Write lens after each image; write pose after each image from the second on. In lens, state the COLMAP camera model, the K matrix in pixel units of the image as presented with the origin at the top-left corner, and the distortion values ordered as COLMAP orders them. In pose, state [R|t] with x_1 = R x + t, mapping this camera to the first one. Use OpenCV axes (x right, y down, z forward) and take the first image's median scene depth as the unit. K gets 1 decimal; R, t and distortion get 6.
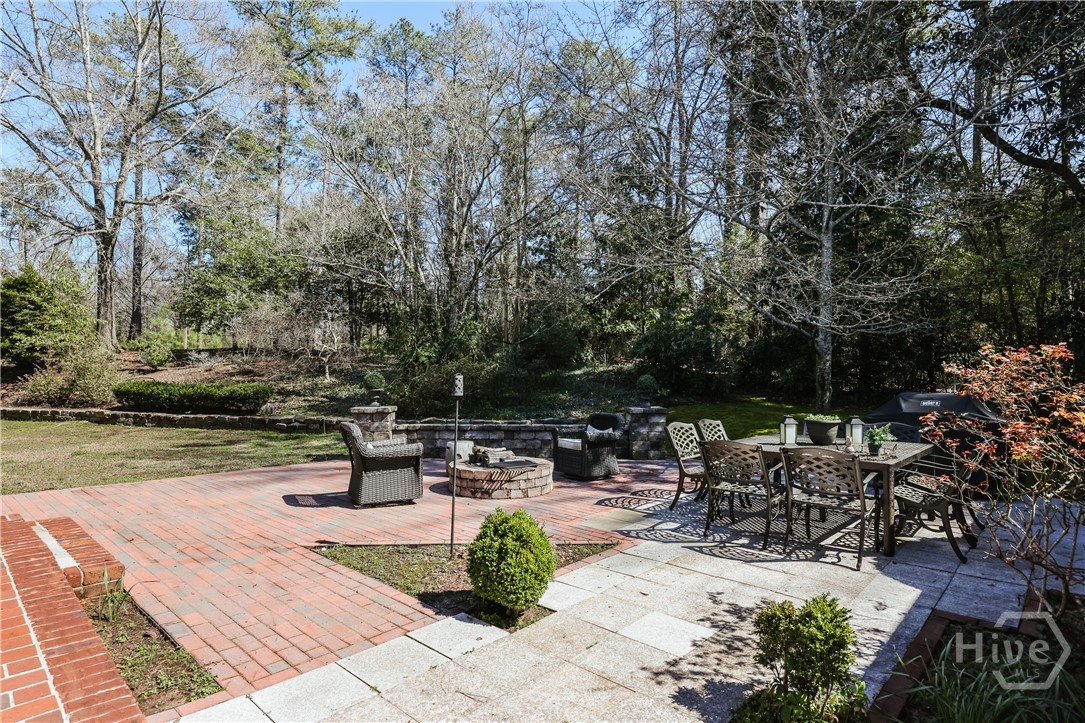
lens RADIAL K [[600.6, 0, 543.7], [0, 600.6, 360.9], [0, 0, 1]] dist [0.001390, 0.001828]
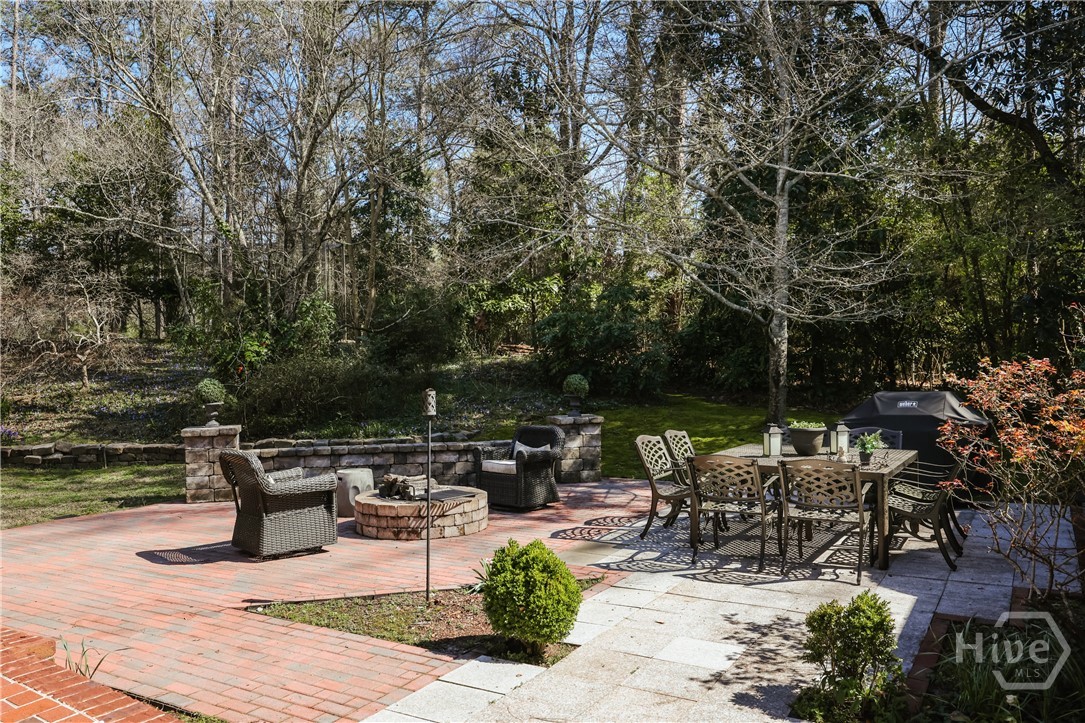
lens RADIAL K [[895.1, 0, 542.5], [0, 895.1, 356.5], [0, 0, 1]] dist [0.014571, 0.005873]
pose [[0.975063, -0.015850, 0.221361, -0.250212], [0.012065, 0.999757, 0.018440, -0.043190], [-0.221600, -0.015310, 0.975018, -0.251036]]
